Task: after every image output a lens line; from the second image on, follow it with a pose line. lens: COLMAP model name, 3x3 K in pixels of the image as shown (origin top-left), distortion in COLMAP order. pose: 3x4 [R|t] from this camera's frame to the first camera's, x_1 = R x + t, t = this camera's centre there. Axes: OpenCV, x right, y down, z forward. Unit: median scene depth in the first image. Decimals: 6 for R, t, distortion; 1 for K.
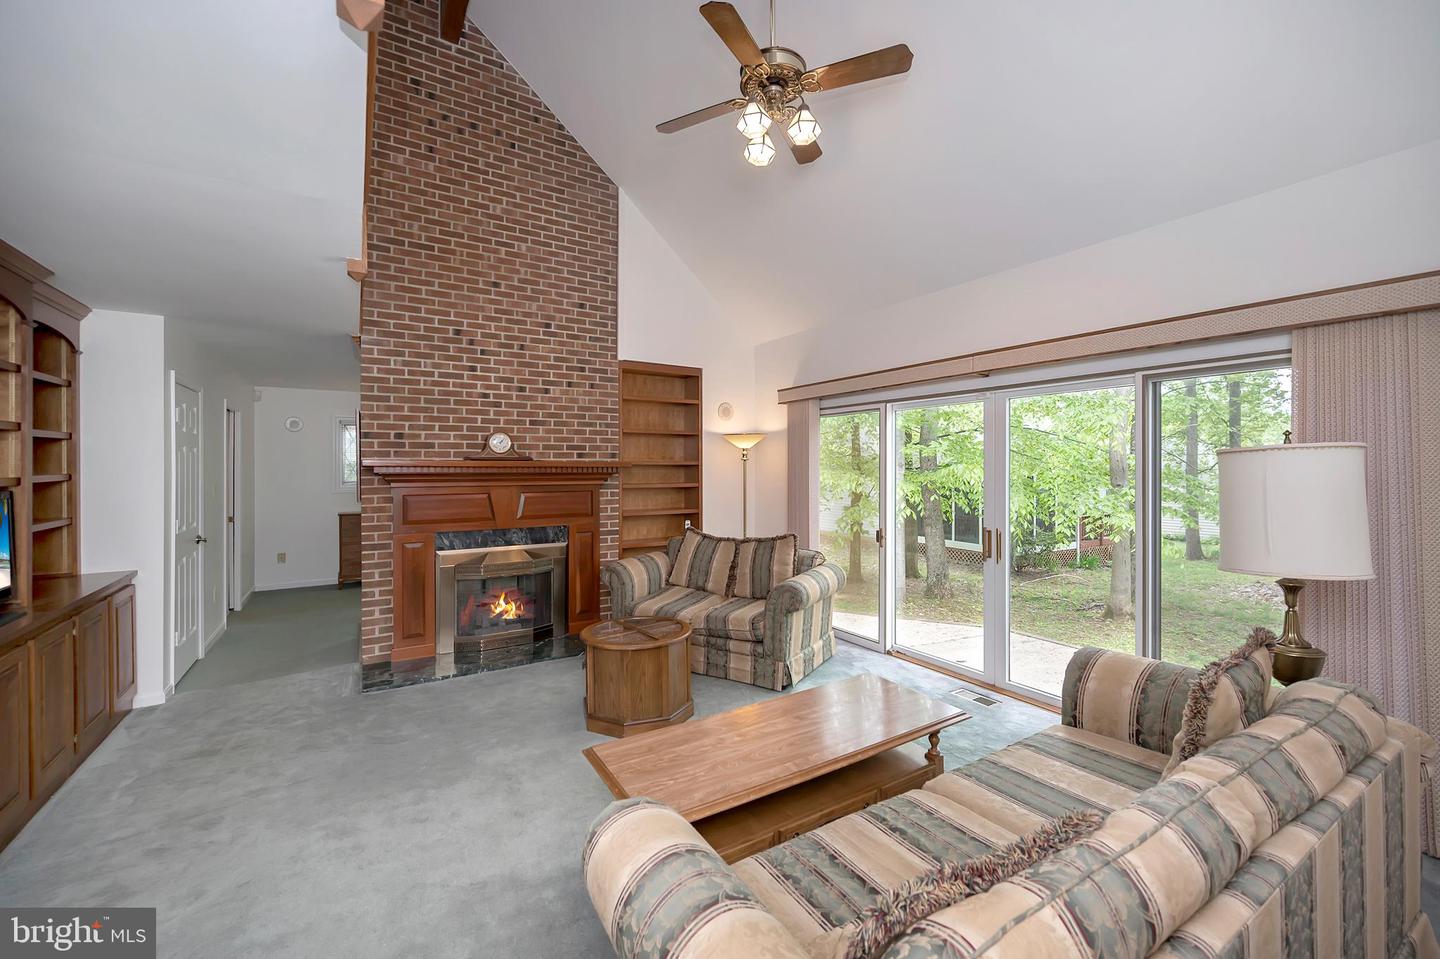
lens RADIAL K [[580.4, 0, 724.2], [0, 580.4, 469.2], [0, 0, 1]] dist [-0.001753, 0.000646]
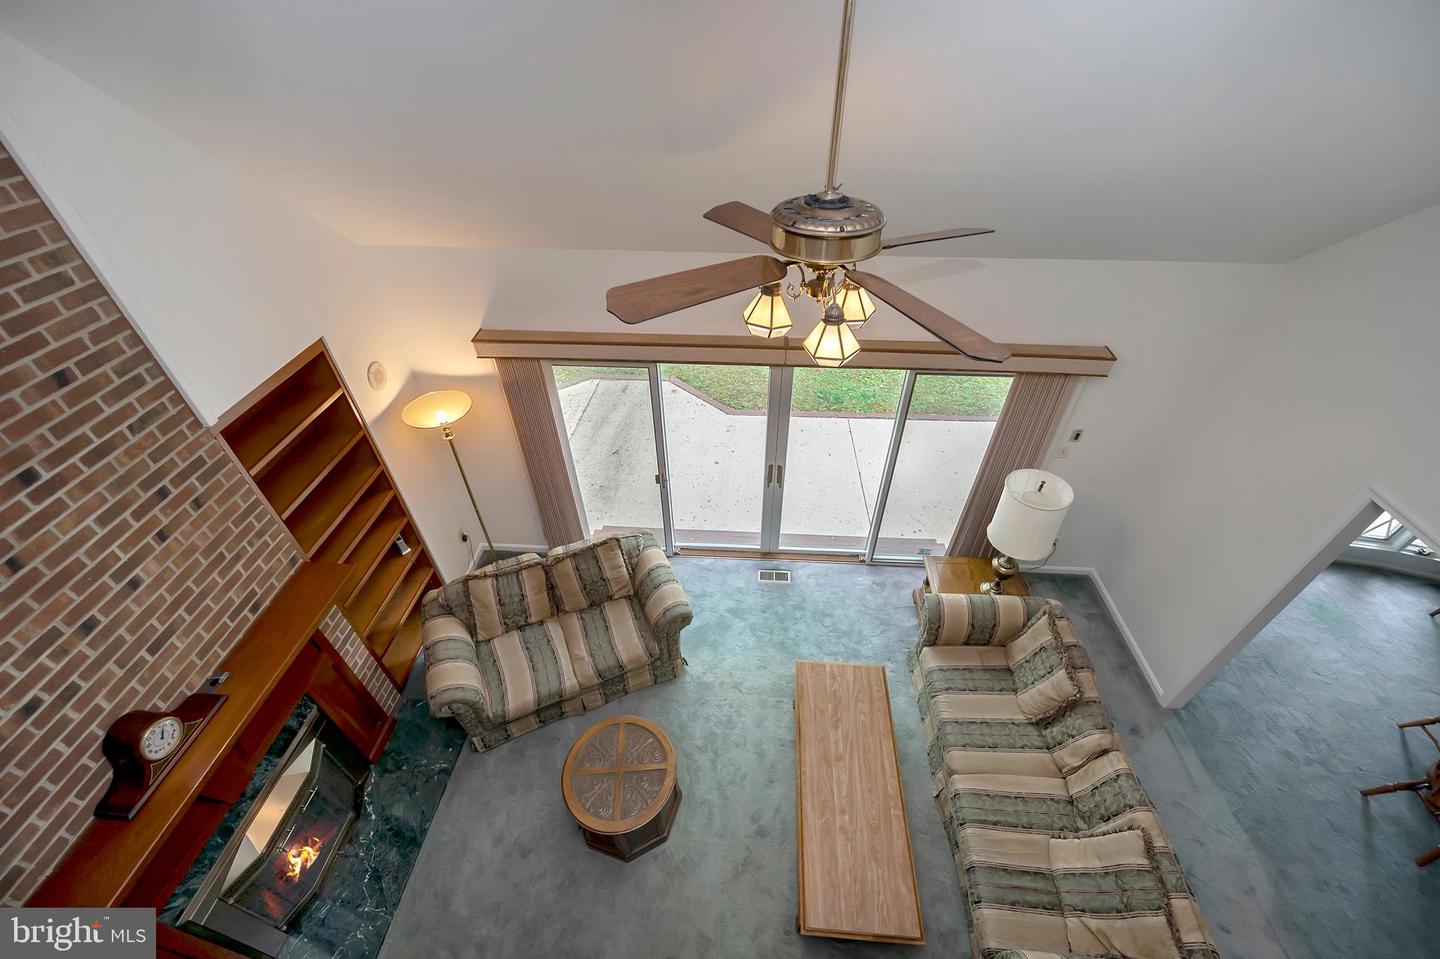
lens RADIAL K [[580.4, 0, 725.2], [0, 580.4, 484.8], [0, 0, 1]] dist [-0.001753, 0.000646]
pose [[0.582606, -0.535882, 0.611066, -0.268425], [0.003487, 0.753486, 0.657455, -0.500805], [-0.812747, -0.380906, 0.440854, 0.426468]]
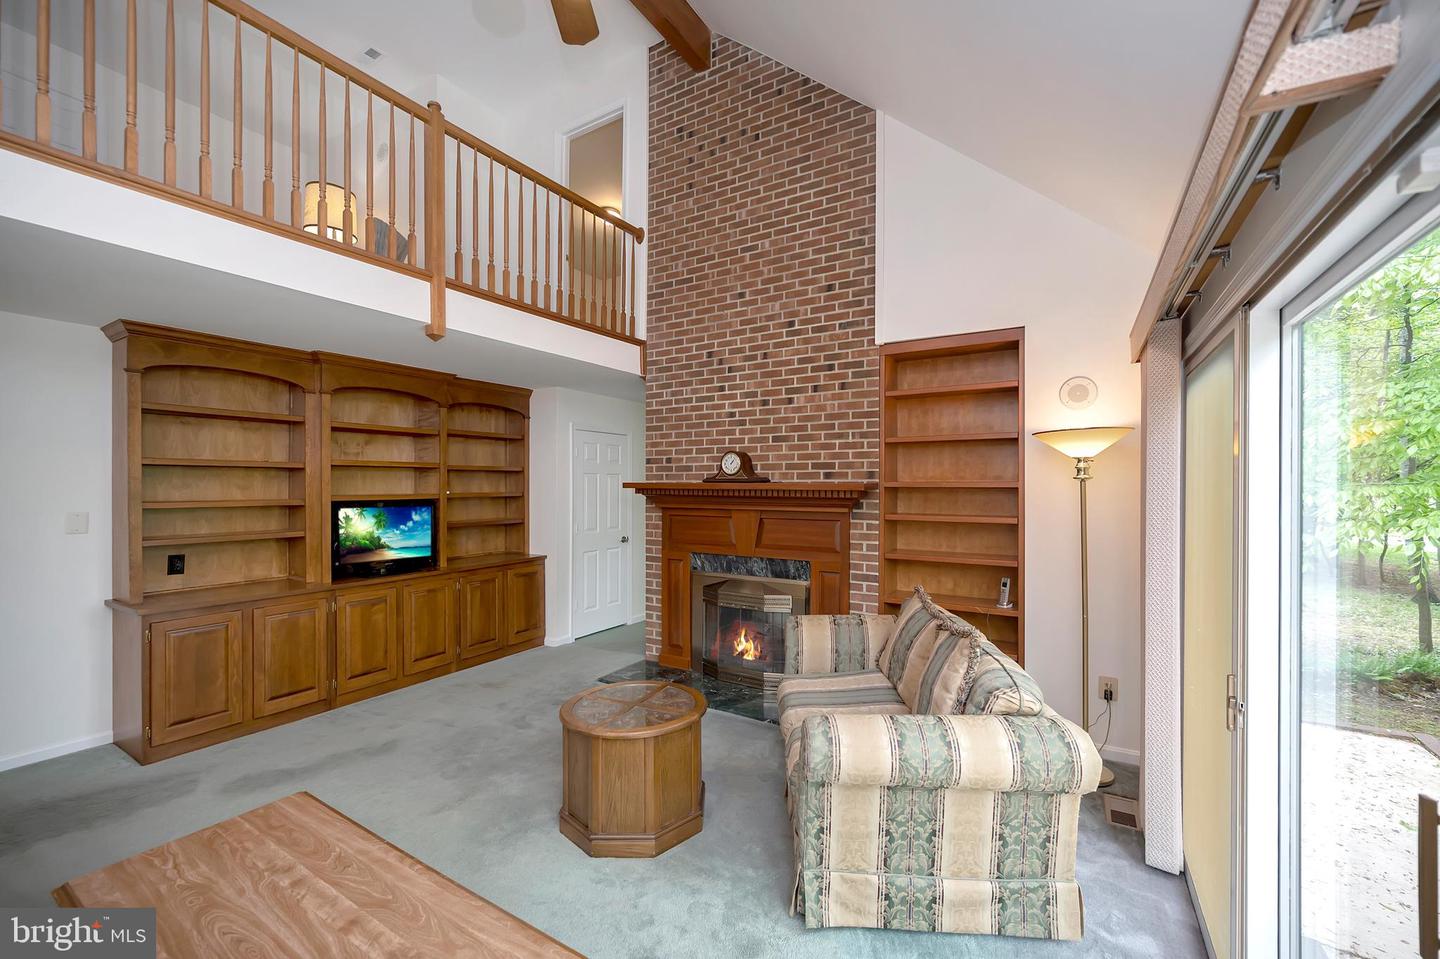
lens RADIAL K [[580.4, 0, 724.5], [0, 580.4, 482.5], [0, 0, 1]] dist [-0.001753, 0.000646]
pose [[0.450083, -0.000732, -0.892986, 0.409509], [-0.004542, 0.999985, -0.003109, -0.011251], [0.892975, 0.005455, 0.450073, 0.525589]]
